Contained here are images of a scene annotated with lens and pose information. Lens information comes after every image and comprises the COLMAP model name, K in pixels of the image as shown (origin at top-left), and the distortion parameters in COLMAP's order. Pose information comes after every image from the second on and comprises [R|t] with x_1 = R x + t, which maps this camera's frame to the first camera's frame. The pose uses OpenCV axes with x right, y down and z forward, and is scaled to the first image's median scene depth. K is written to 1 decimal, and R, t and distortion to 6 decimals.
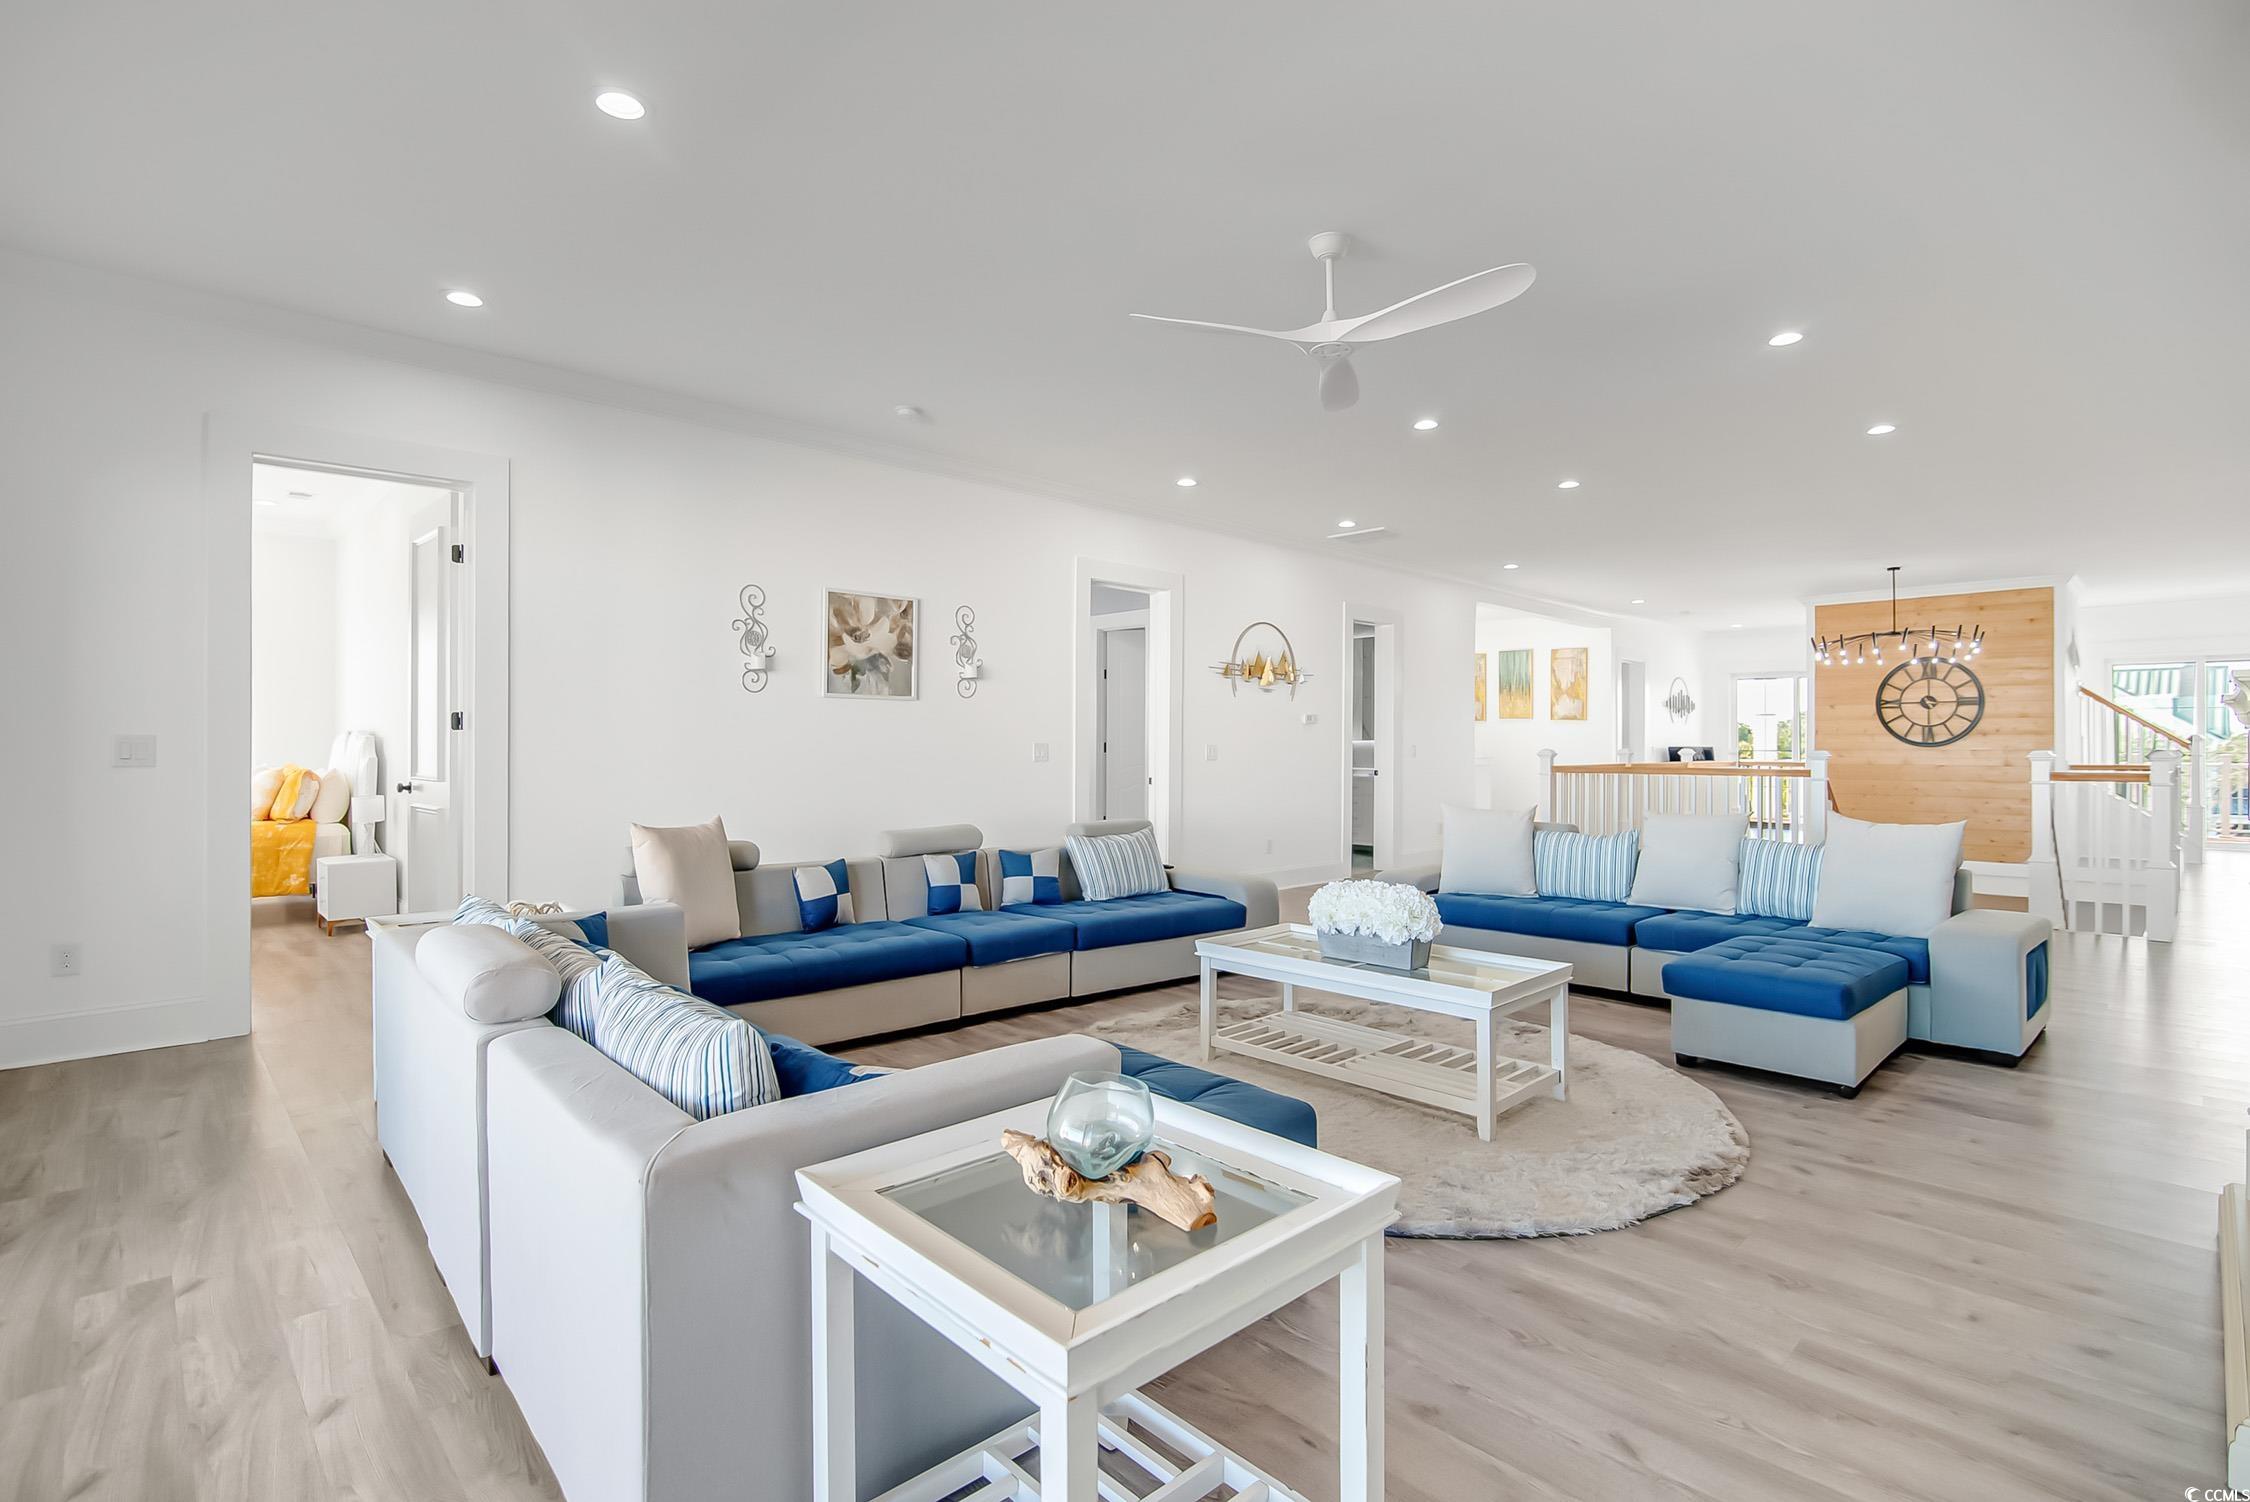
lens RADIAL K [[1063.4, 0, 1136.3], [0, 1063.4, 745.7], [0, 0, 1]] dist [-0.002381, -0.000302]
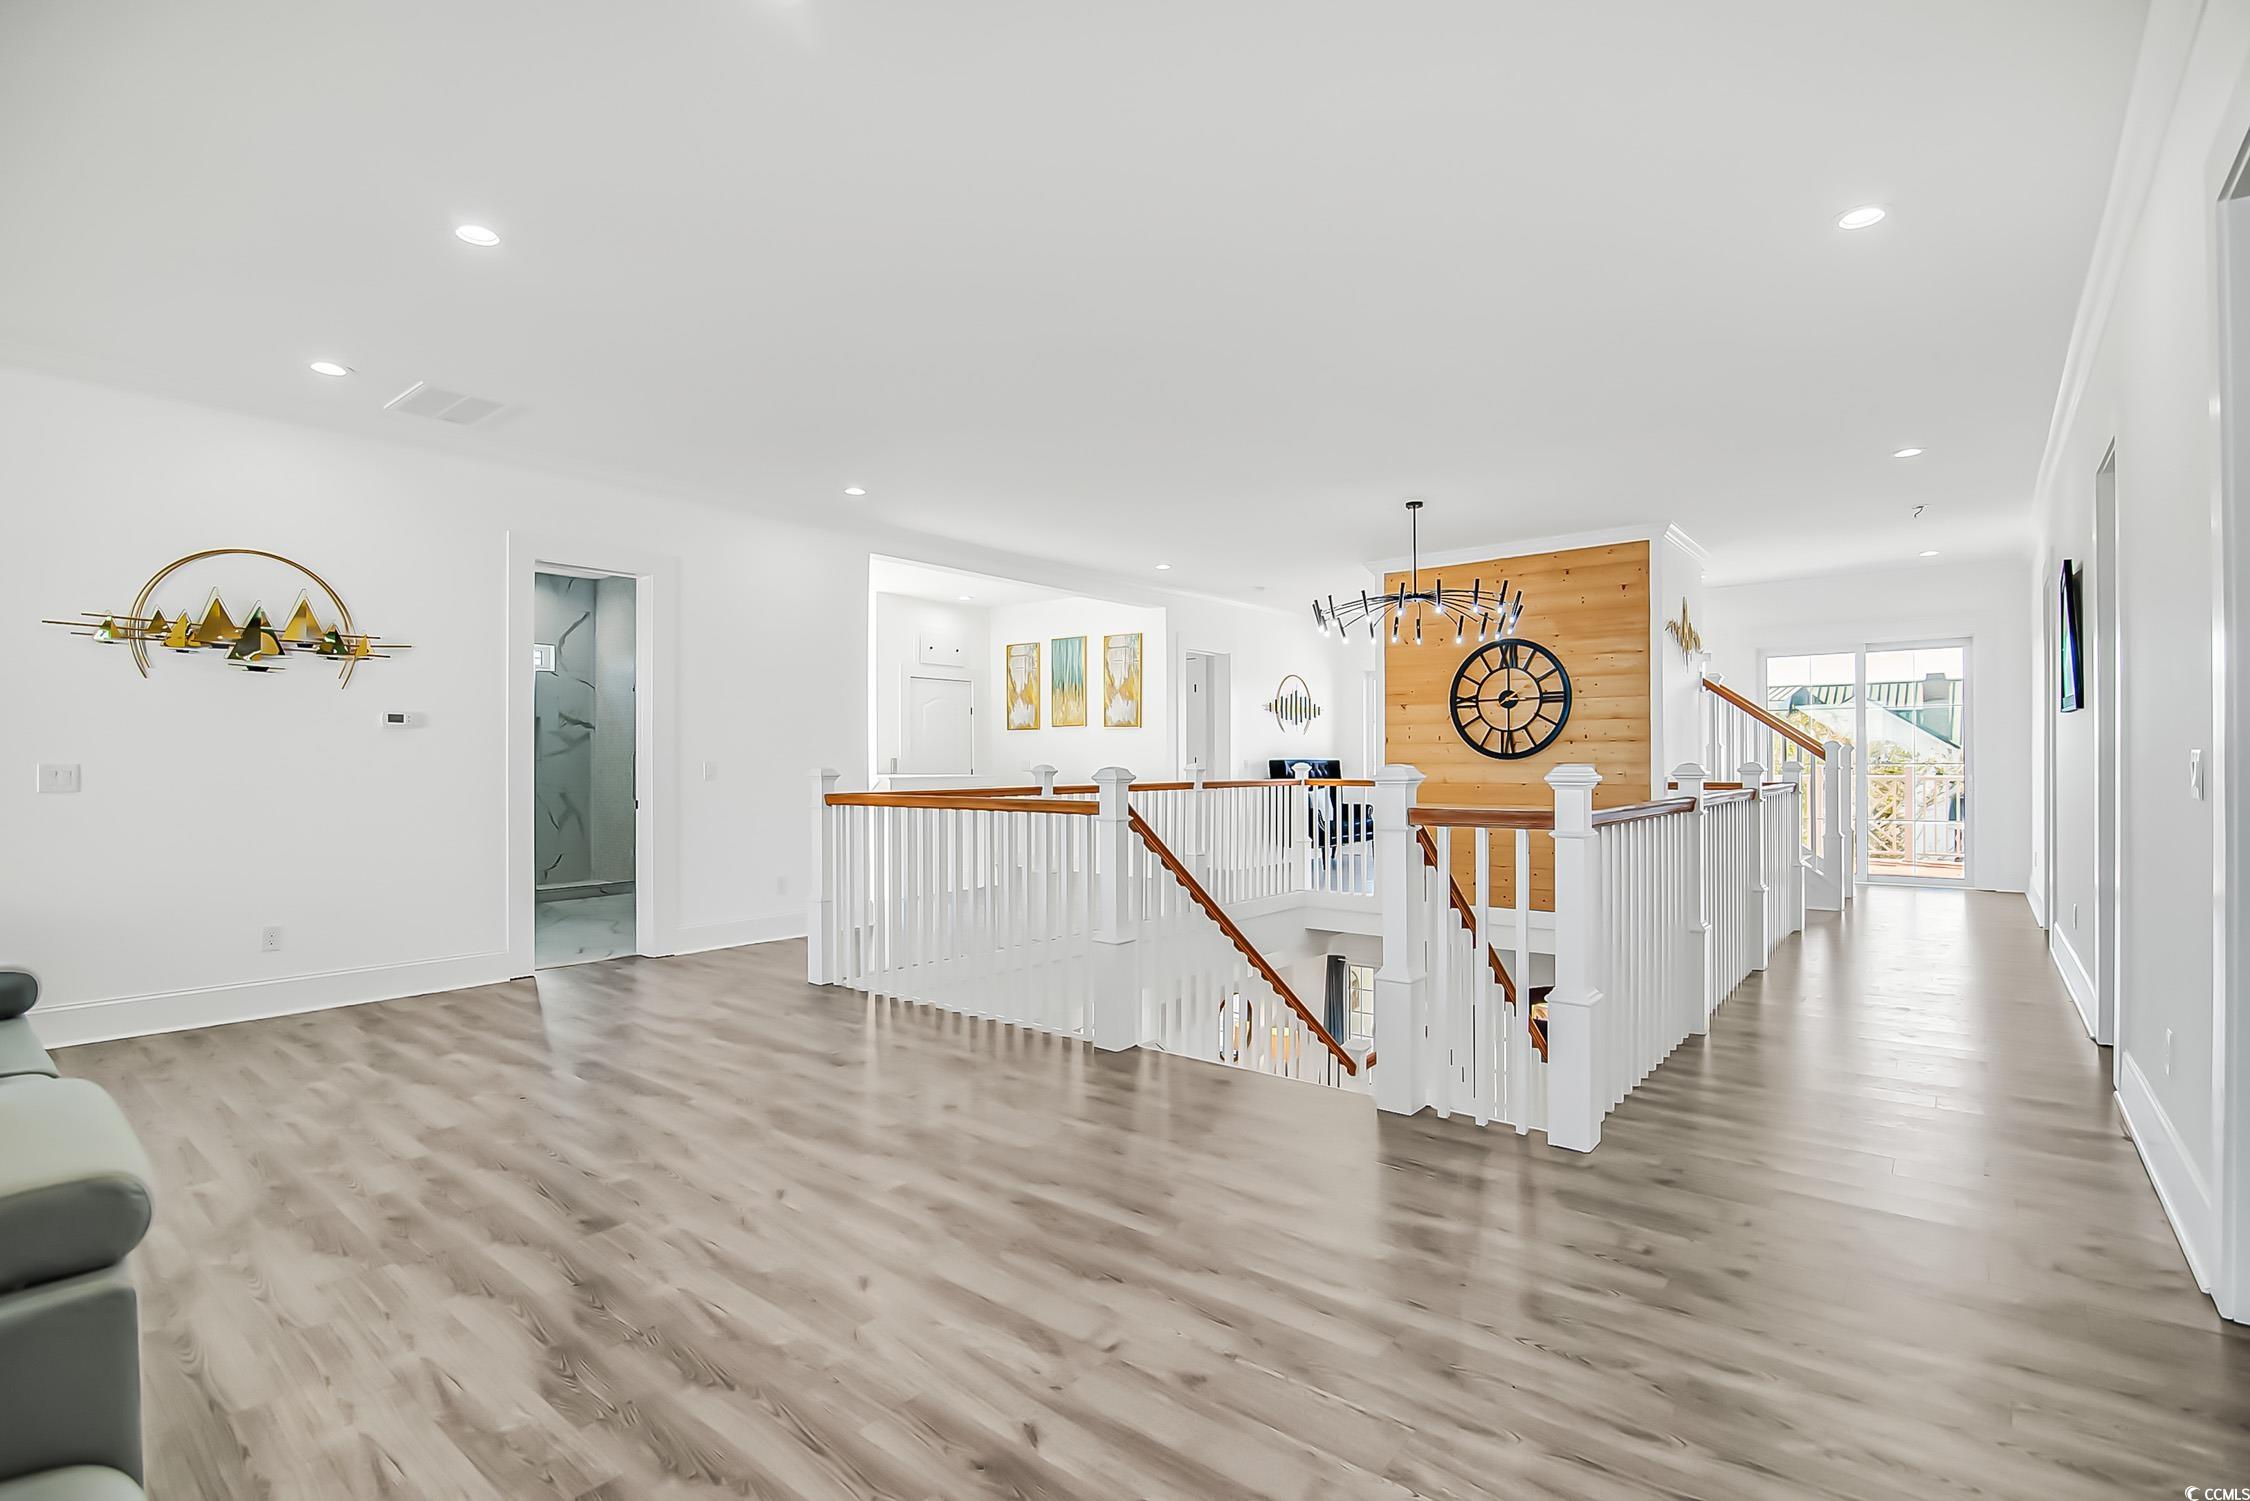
lens RADIAL K [[1063.4, 0, 1114.1], [0, 1063.4, 763.9], [0, 0, 1]] dist [-0.002381, -0.000302]
pose [[0.994603, -0.006439, 0.103549, 0.389651], [0.006265, 0.999978, 0.002007, 0.001134], [-0.103560, -0.001347, 0.994622, 0.284013]]
